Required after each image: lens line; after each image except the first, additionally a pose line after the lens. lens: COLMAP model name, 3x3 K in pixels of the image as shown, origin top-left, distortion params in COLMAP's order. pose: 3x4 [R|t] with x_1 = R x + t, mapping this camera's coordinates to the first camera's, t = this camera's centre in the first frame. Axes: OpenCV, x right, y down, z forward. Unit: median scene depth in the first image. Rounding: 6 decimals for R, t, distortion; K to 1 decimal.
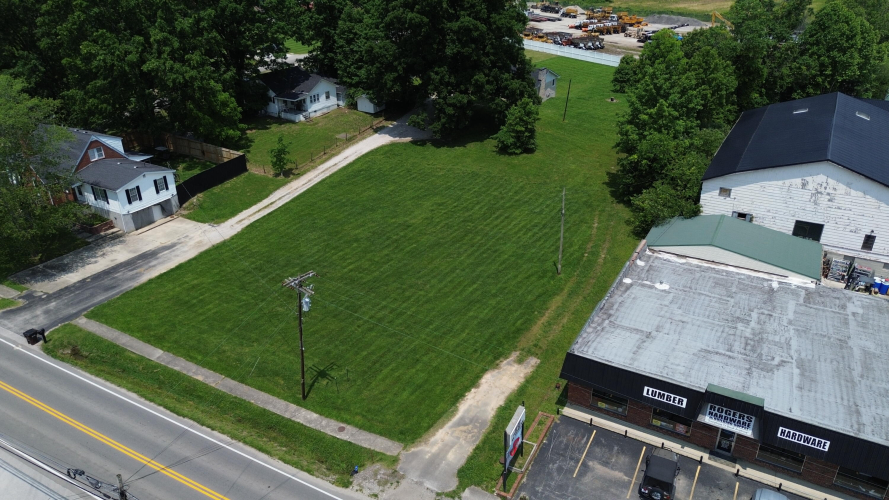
lens RADIAL K [[629.4, 0, 444.3], [0, 629.4, 248.4], [0, 0, 1]] dist [0.064065, -0.062247]
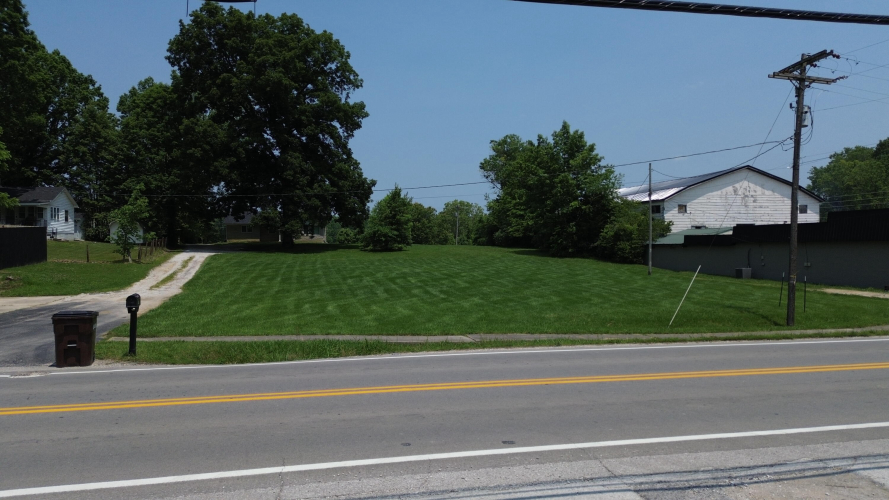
lens RADIAL K [[629.4, 0, 450.4], [0, 629.4, 250.0], [0, 0, 1]] dist [0.064065, -0.062247]
pose [[0.721990, -0.014912, 0.691743, -0.611986], [0.310374, 0.900515, -0.304532, 0.187920], [-0.618384, 0.434568, 0.654791, 0.607284]]
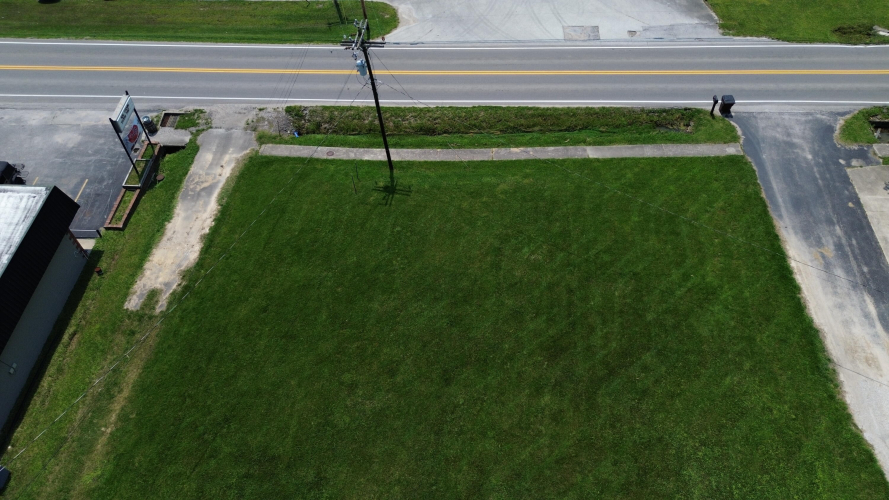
lens RADIAL K [[629.4, 0, 446.8], [0, 629.4, 250.6], [0, 0, 1]] dist [0.064065, -0.062247]
pose [[-0.894693, 0.360032, -0.264388, -0.005615], [-0.186617, 0.236482, 0.953546, -0.488203], [0.405830, 0.902471, -0.144390, 0.989029]]
